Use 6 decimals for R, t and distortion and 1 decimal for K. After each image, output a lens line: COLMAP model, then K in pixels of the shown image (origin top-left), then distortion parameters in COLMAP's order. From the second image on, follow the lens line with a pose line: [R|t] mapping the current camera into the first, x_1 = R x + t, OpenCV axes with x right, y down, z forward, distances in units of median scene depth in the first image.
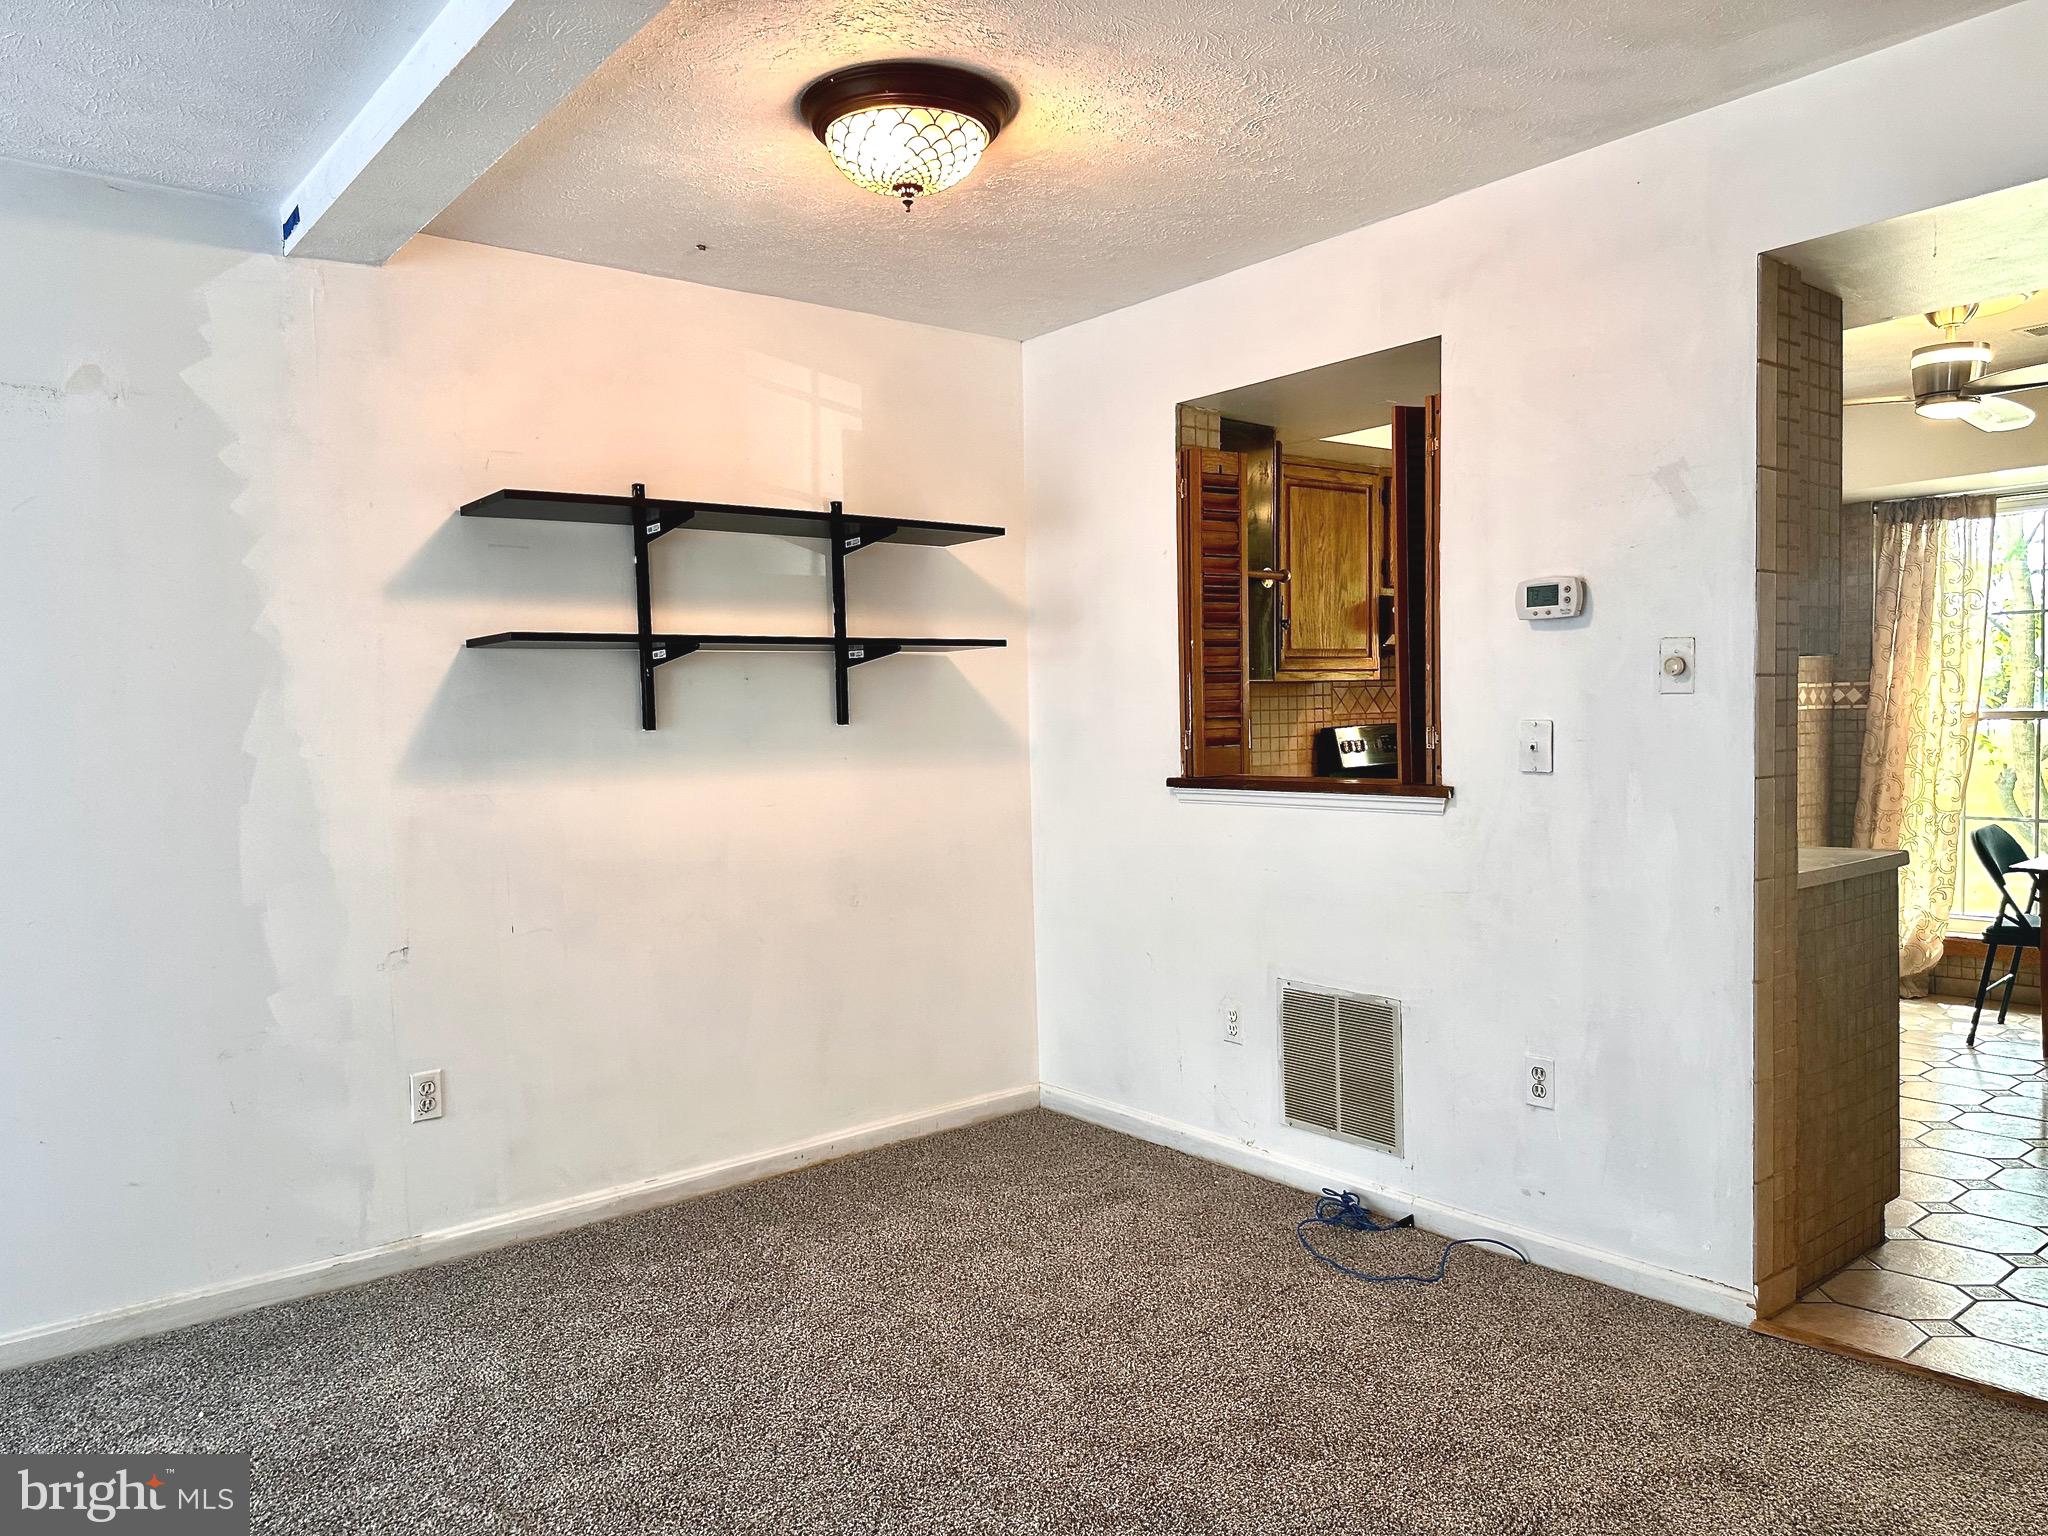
lens RADIAL K [[1435.3, 0, 1022.2], [0, 1435.3, 770.4], [0, 0, 1]] dist [0.001248, 0.000050]
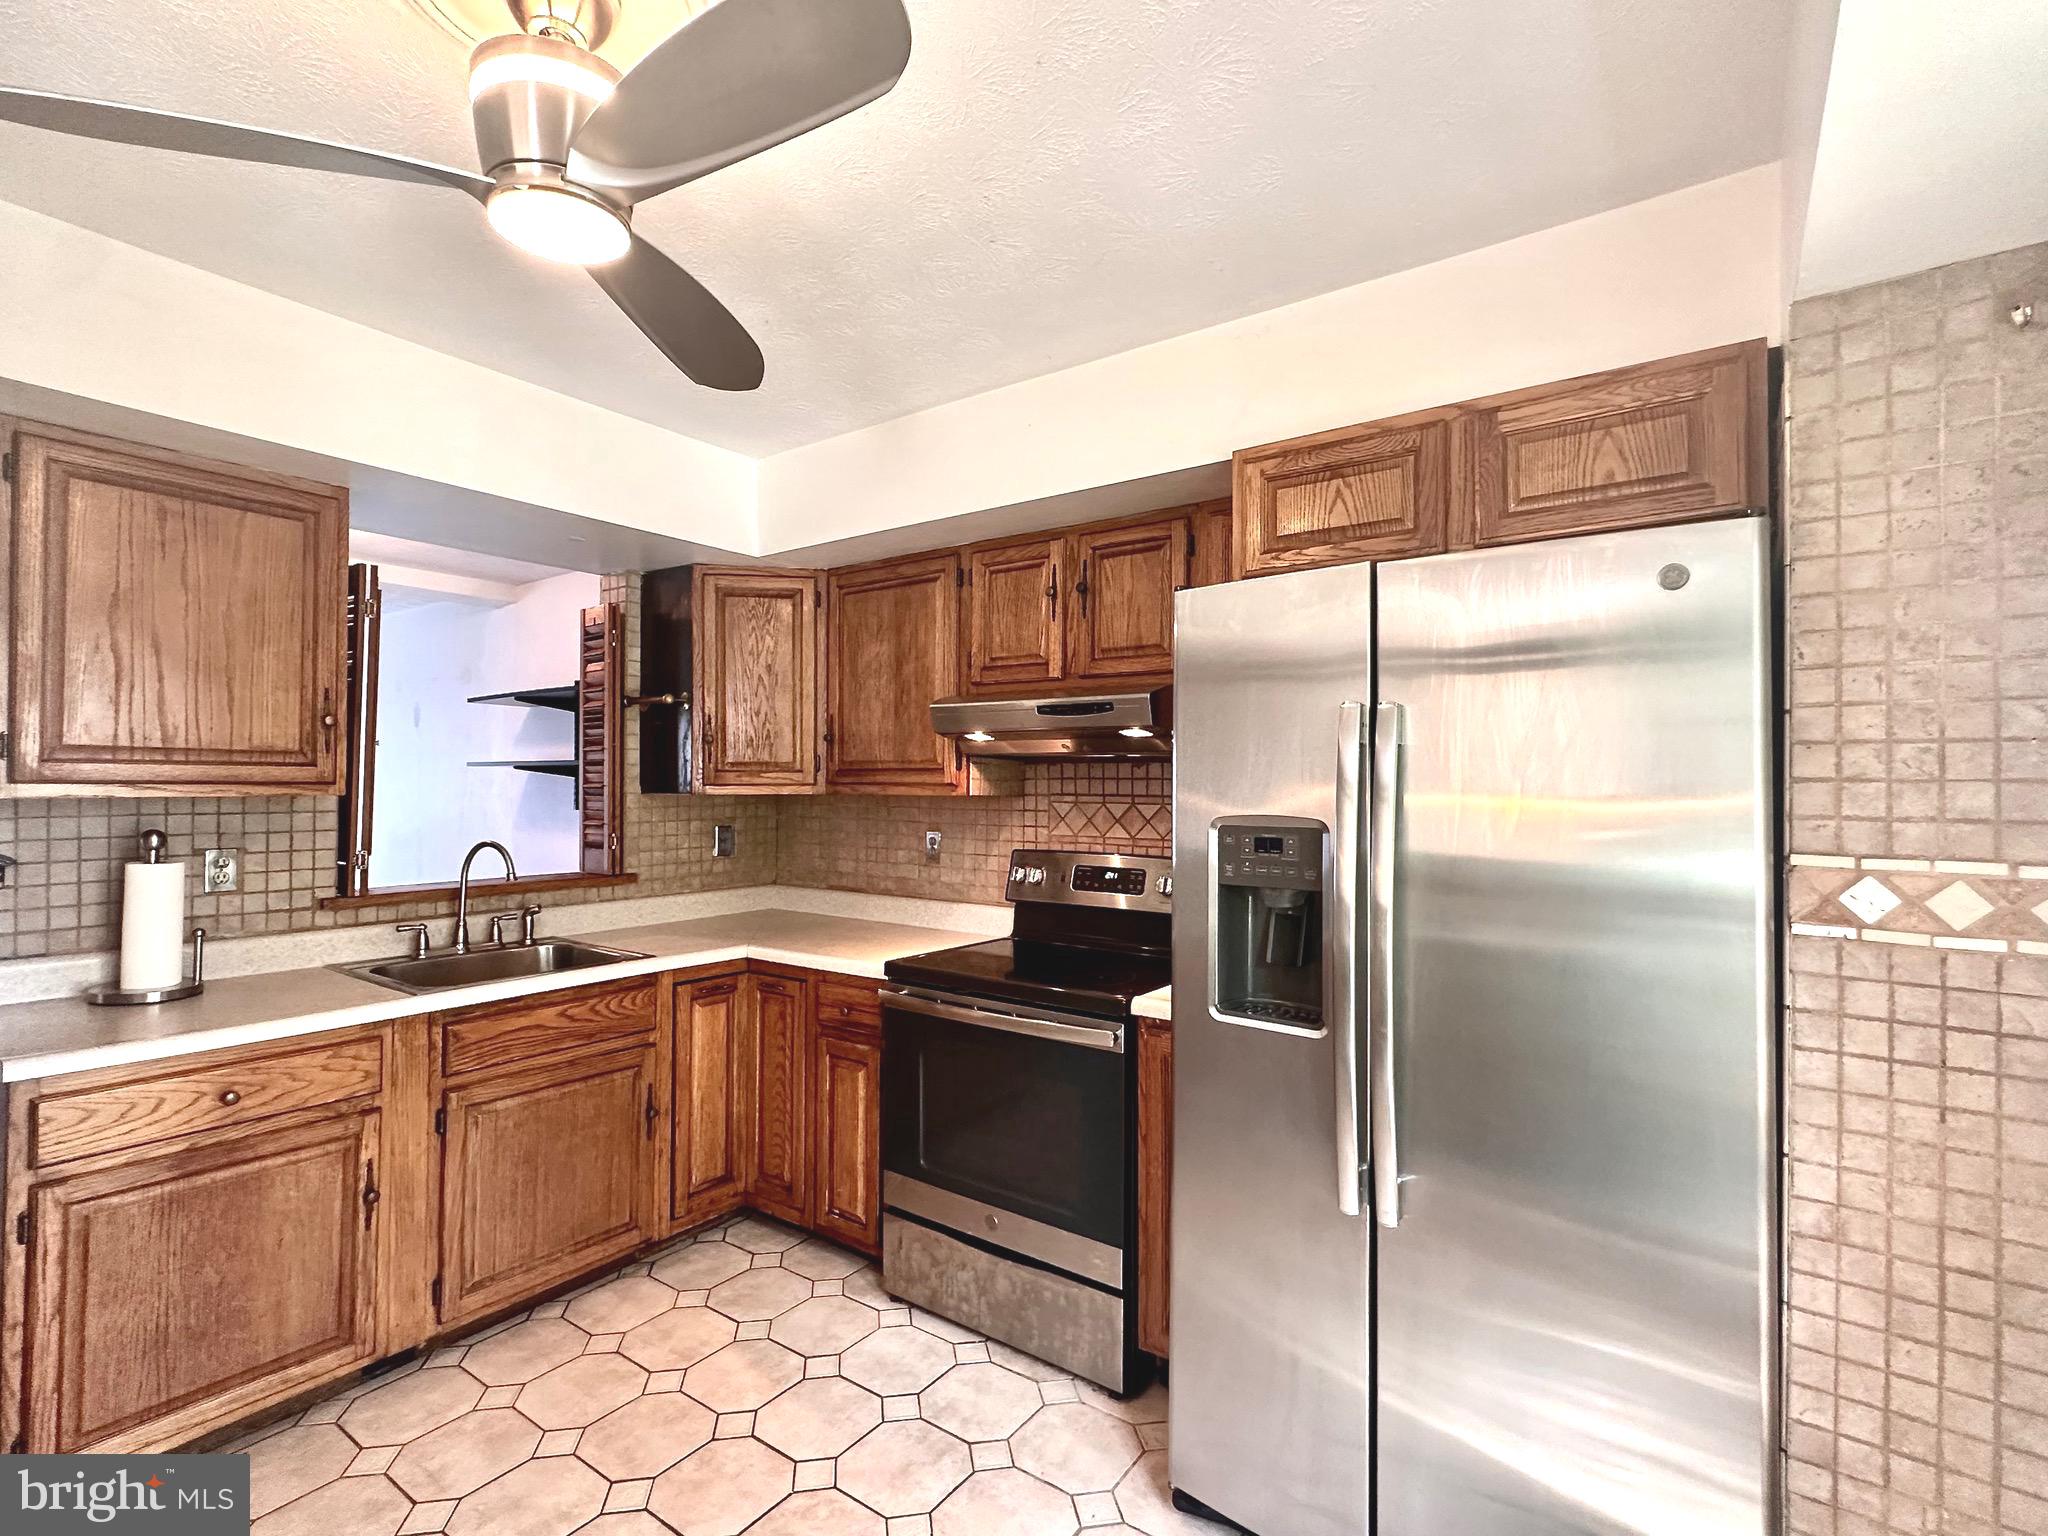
lens RADIAL K [[963.2, 0, 1022.2], [0, 963.2, 770.3], [0, 0, 1]] dist [-0.000134, -0.000005]
pose [[0.259164, 0.008235, -0.965798, 0.833908], [-0.057677, 0.998311, -0.006965, -0.079345], [0.964110, 0.057510, 0.259201, 0.925963]]
